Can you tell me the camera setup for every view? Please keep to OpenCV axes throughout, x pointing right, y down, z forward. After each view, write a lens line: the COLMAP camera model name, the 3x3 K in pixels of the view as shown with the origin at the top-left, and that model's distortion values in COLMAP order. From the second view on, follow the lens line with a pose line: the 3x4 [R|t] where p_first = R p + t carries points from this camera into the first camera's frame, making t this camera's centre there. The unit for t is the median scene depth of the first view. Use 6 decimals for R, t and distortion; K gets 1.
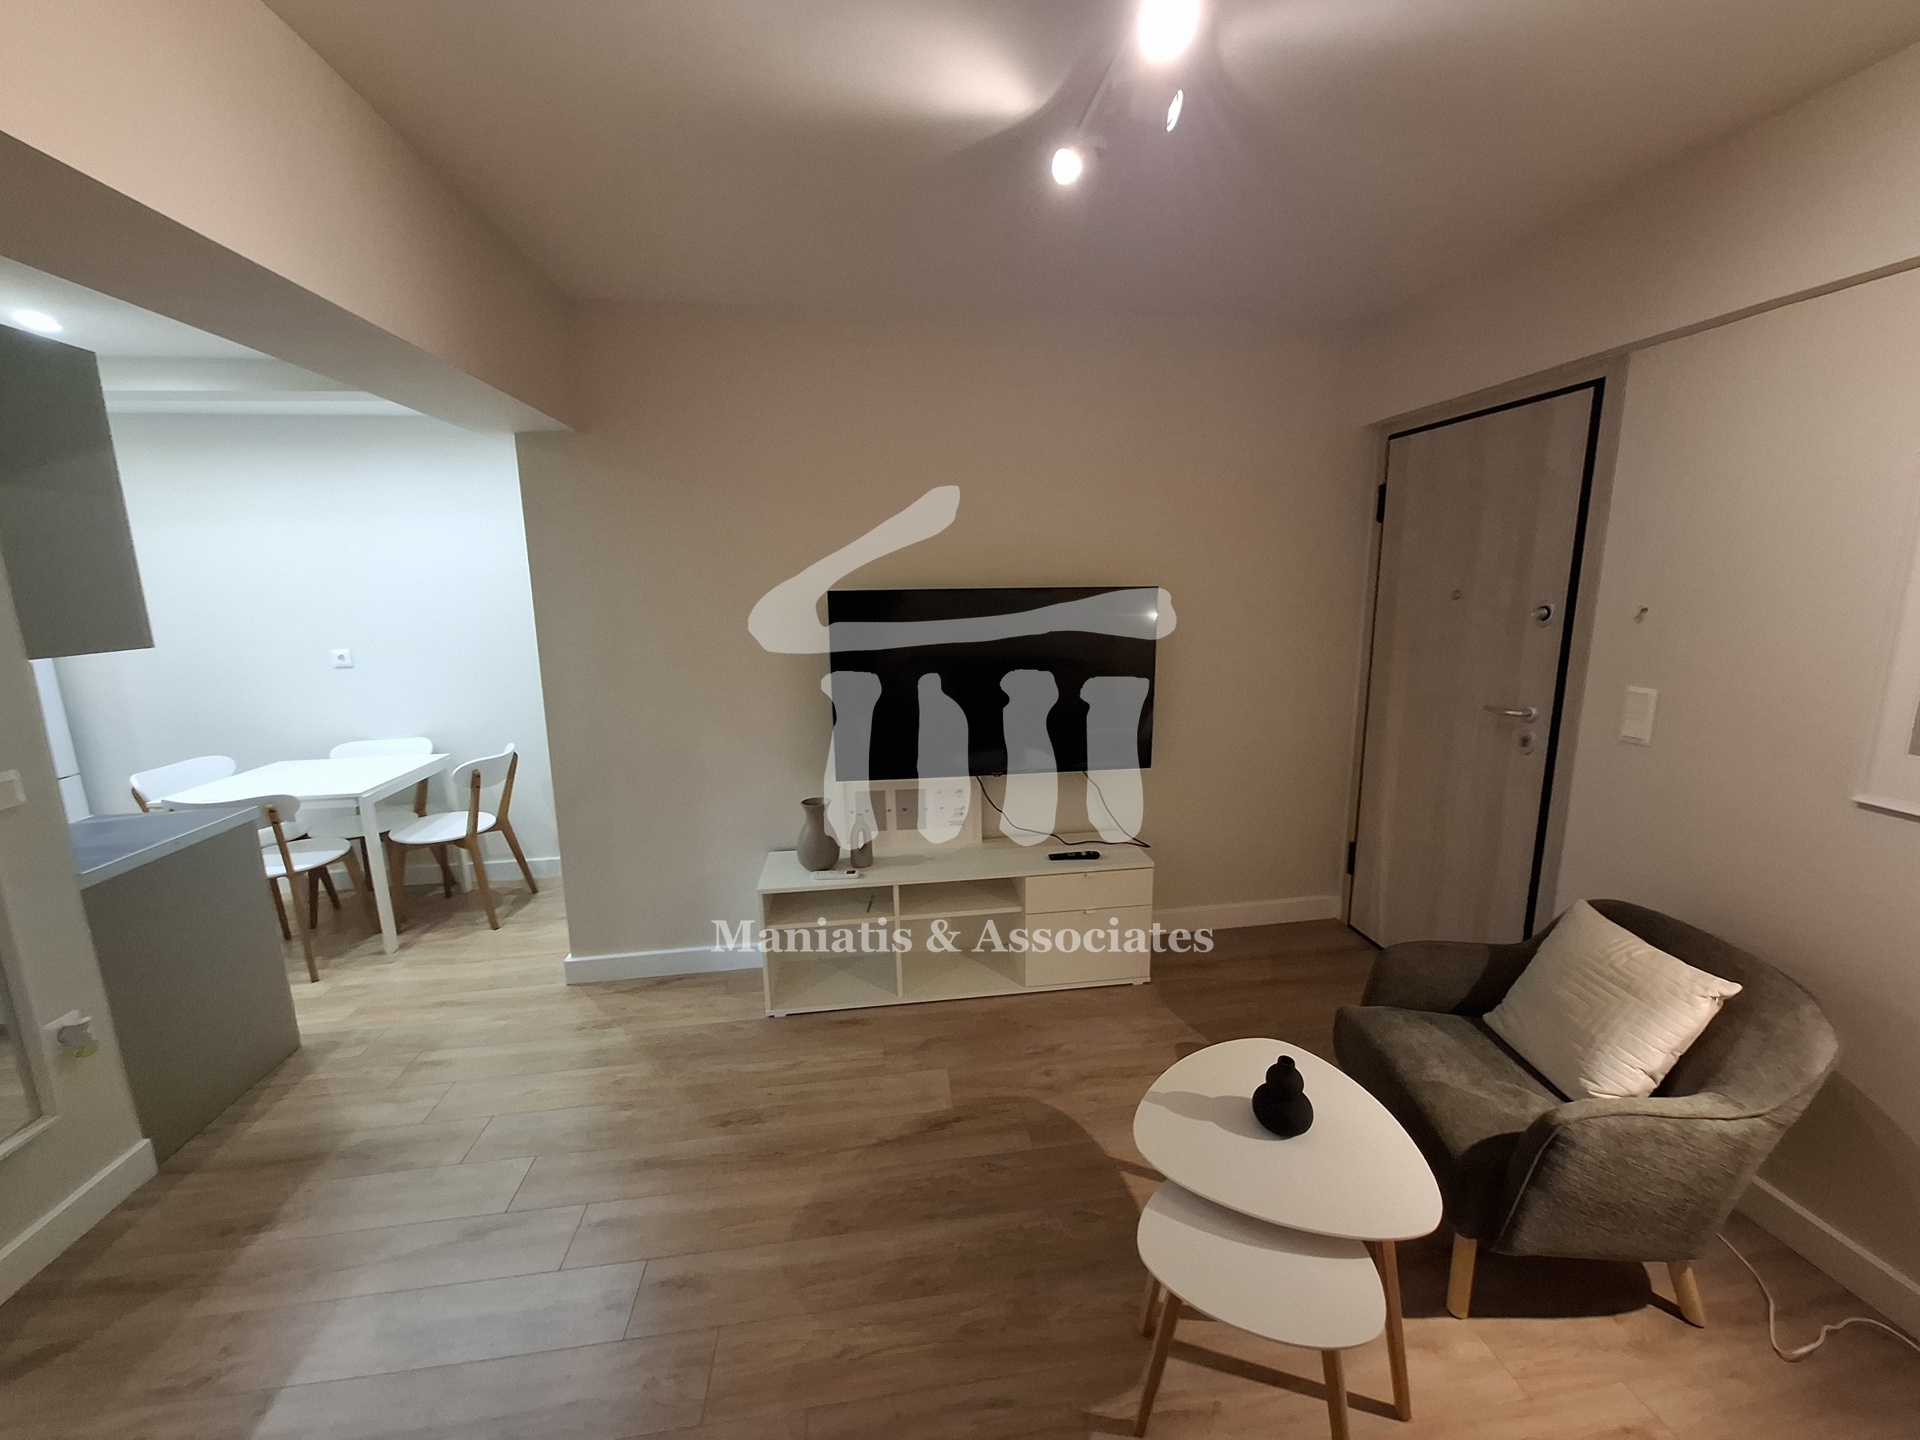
lens RADIAL K [[743.2, 0, 961.0], [0, 743.2, 712.8], [0, 0, 1]] dist [-0.009091, 0.001002]
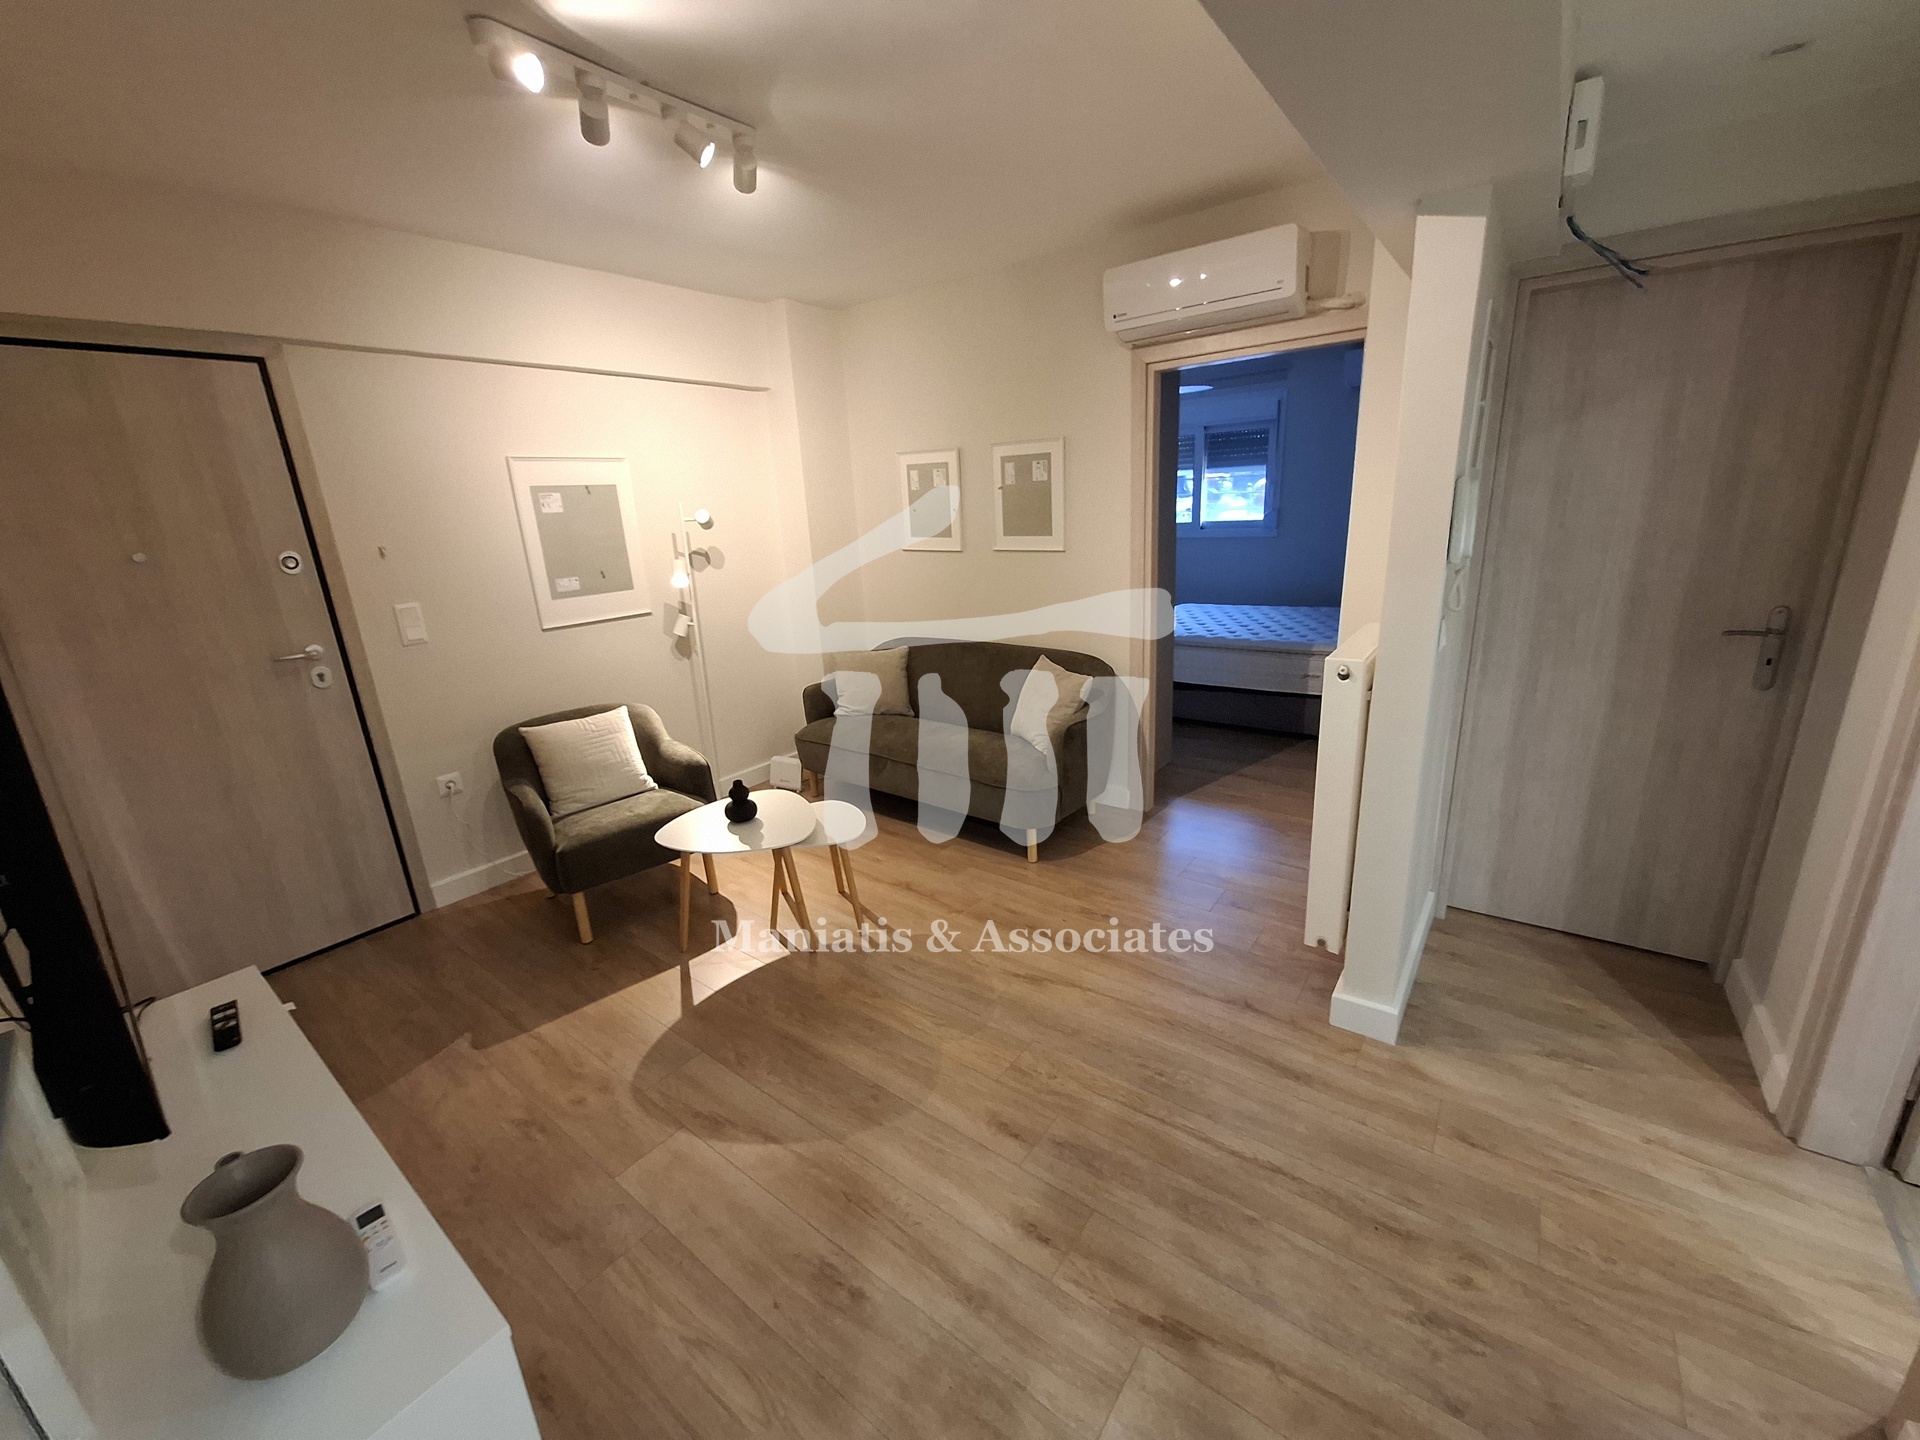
lens RADIAL K [[743.2, 0, 968.4], [0, 743.2, 710.0], [0, 0, 1]] dist [-0.009091, 0.001002]
pose [[-0.710748, -0.138332, 0.689712, -0.810693], [0.188104, 0.907396, 0.375833, -0.171433], [-0.677831, 0.396859, -0.618909, 1.174031]]
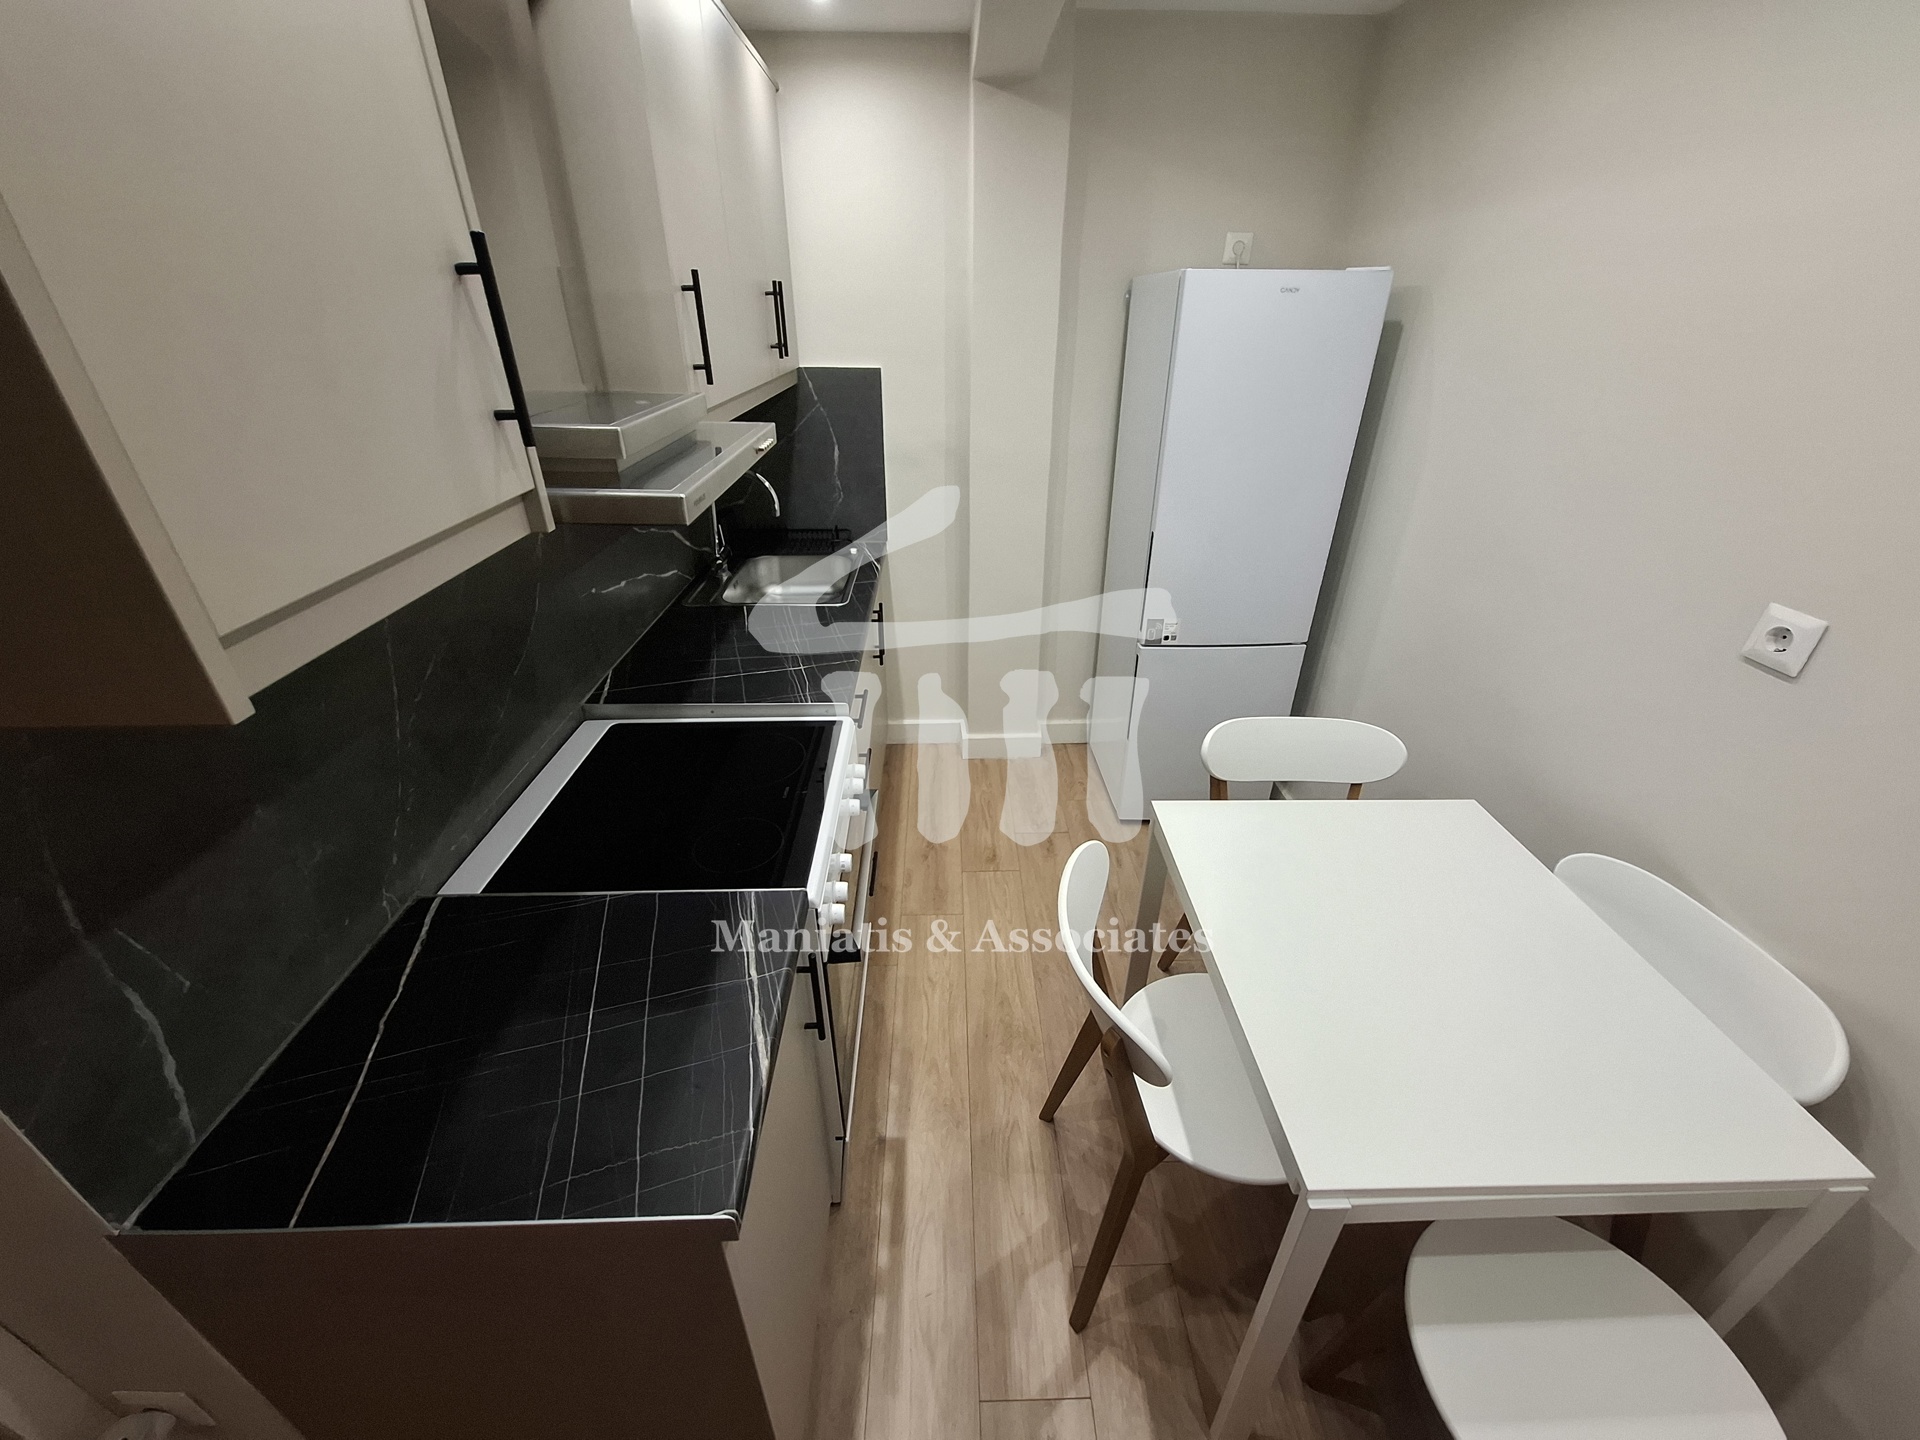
lens RADIAL K [[743.2, 0, 967.0], [0, 743.2, 716.7], [0, 0, 1]] dist [-0.009091, 0.001002]
pose [[-0.110753, 0.491323, -0.863907, -0.940560], [-0.191178, 0.842488, 0.503651, -0.238103], [0.975287, 0.220941, 0.000622, 1.217137]]
